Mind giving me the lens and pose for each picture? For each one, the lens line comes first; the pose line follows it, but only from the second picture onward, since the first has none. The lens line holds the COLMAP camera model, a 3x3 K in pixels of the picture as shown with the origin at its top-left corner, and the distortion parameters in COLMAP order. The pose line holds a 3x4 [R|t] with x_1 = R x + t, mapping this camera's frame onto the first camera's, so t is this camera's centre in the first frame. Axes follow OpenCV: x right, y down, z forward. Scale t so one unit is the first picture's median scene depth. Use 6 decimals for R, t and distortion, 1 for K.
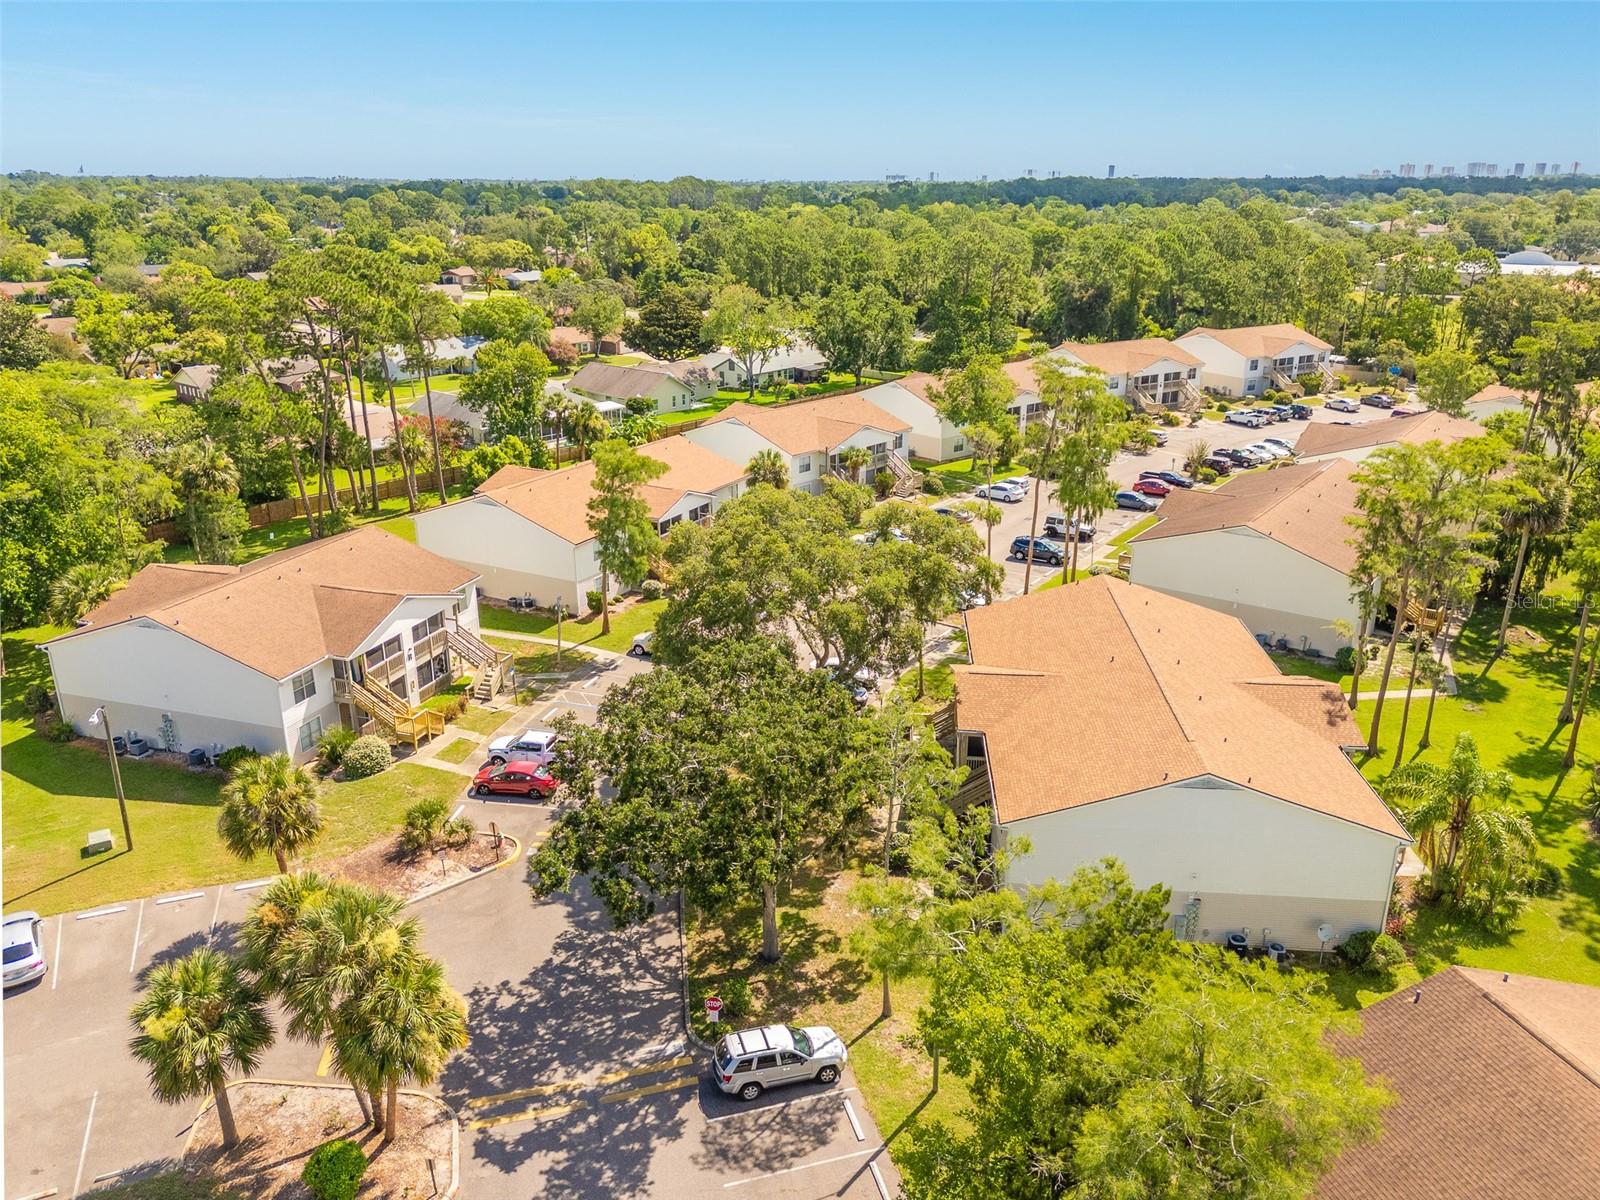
lens RADIAL K [[1200.7, 0, 800.0], [0, 1200.7, 600.0], [0, 0, 1]] dist [0.068174, -0.033923]
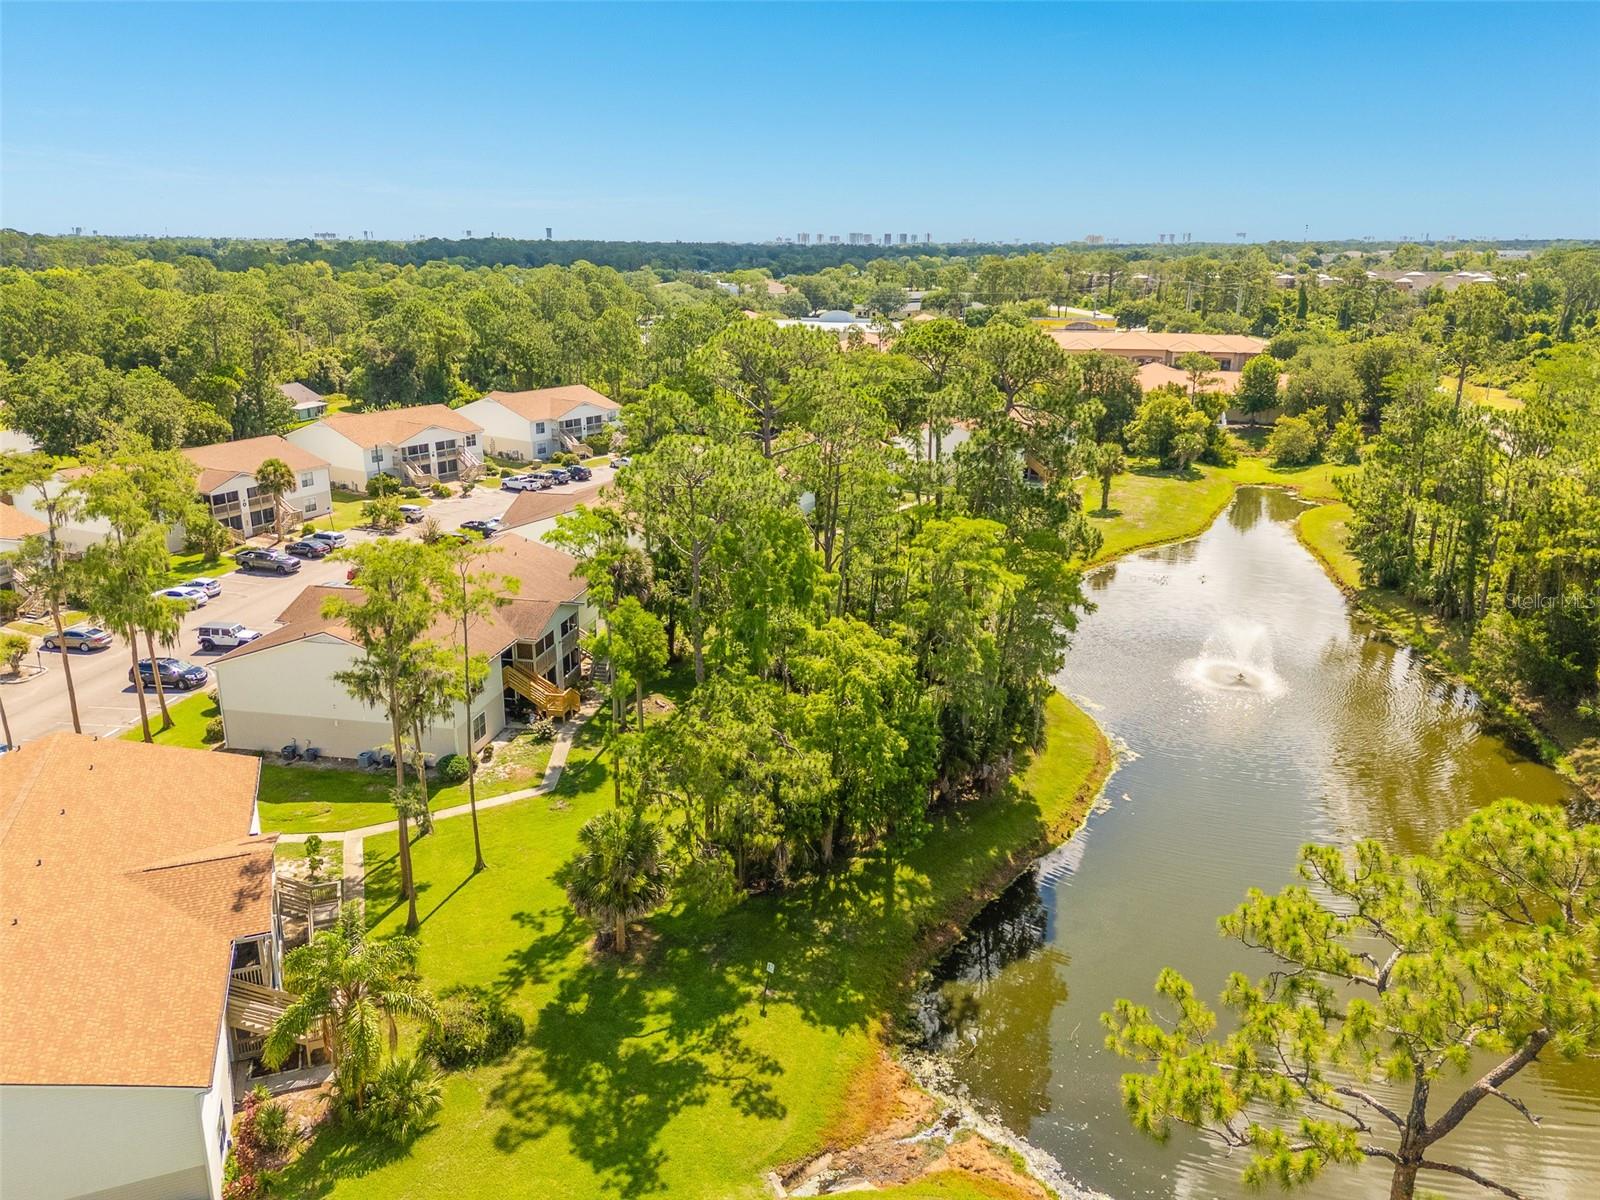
lens RADIAL K [[1181.9, 0, 792.9], [0, 1181.9, 605.5], [0, 0, 1]] dist [0.094944, -0.083507]
pose [[0.910628, -0.118370, 0.395910, 0.169291], [0.133180, 0.991041, -0.010022, -0.013839], [-0.391177, 0.061854, 0.918234, 0.040436]]
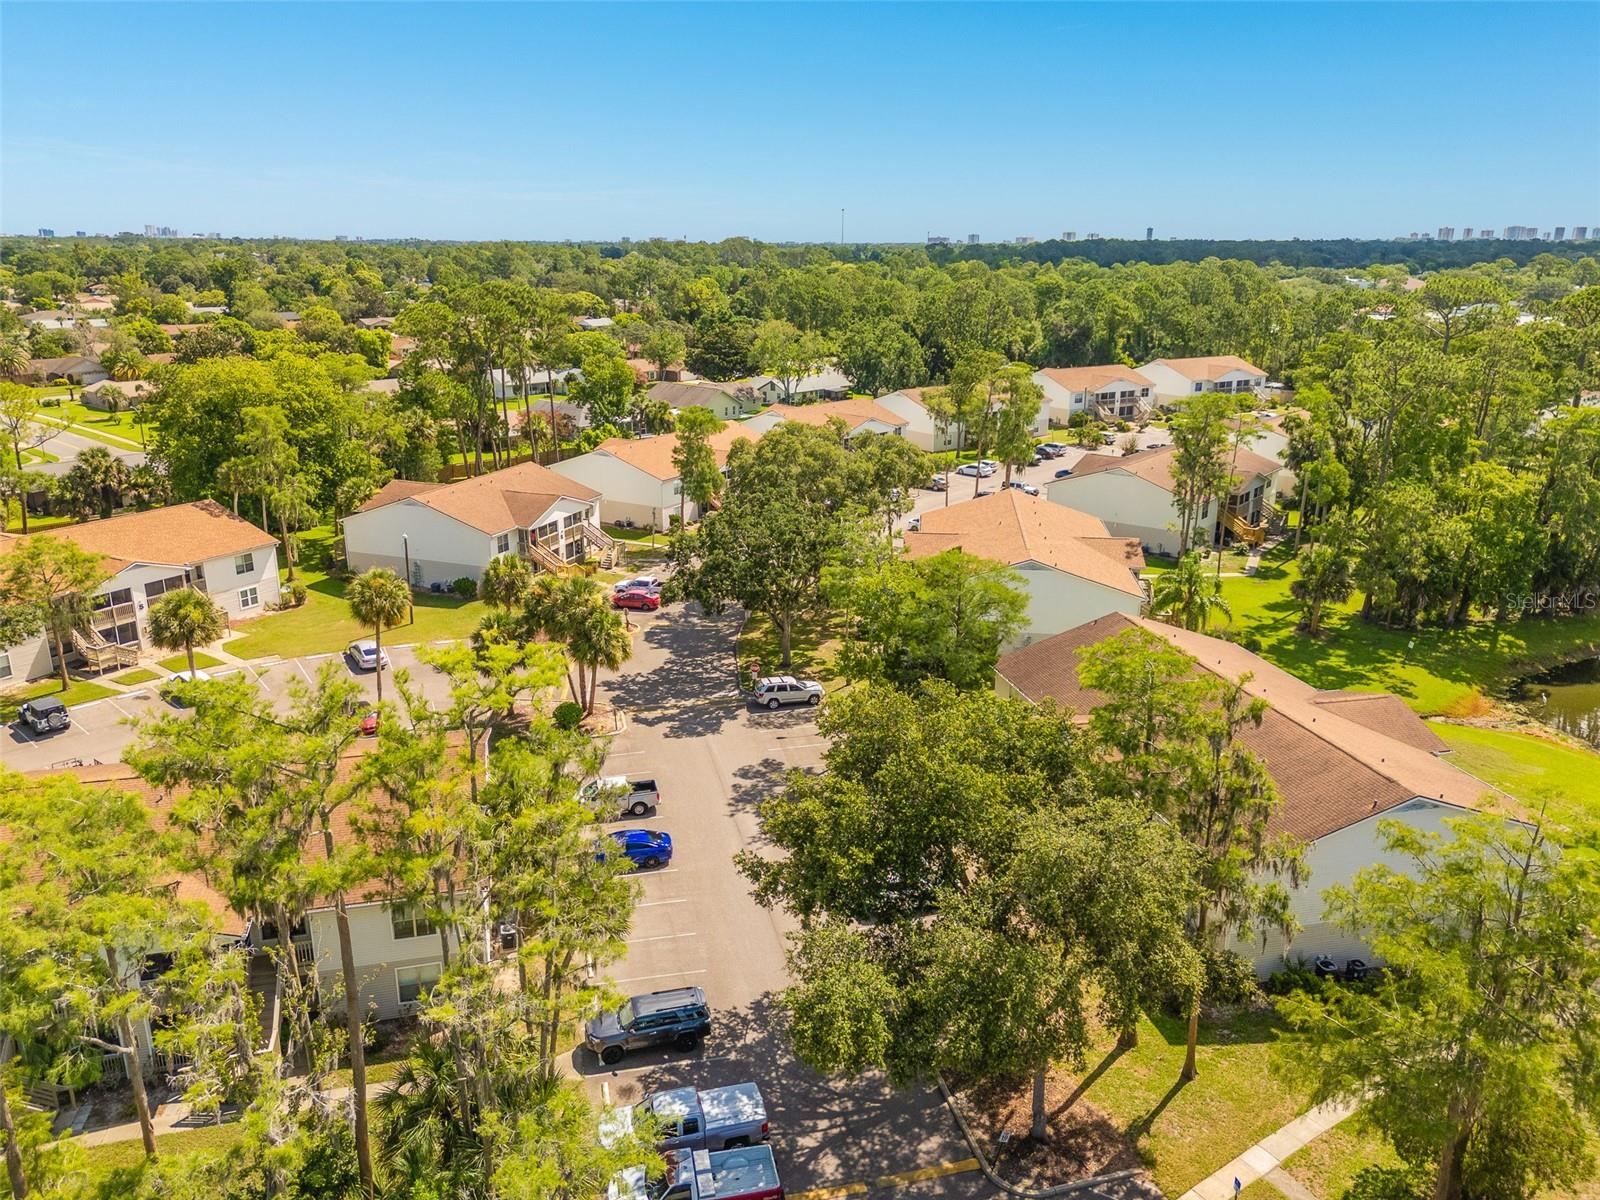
lens RADIAL K [[1181.9, 0, 792.9], [0, 1181.9, 605.5], [0, 0, 1]] dist [0.094944, -0.083507]
pose [[0.999138, 0.013800, -0.039150, 0.015843], [-0.015290, 0.999160, -0.038011, 0.083220], [0.038593, 0.038577, 0.998510, -0.224909]]
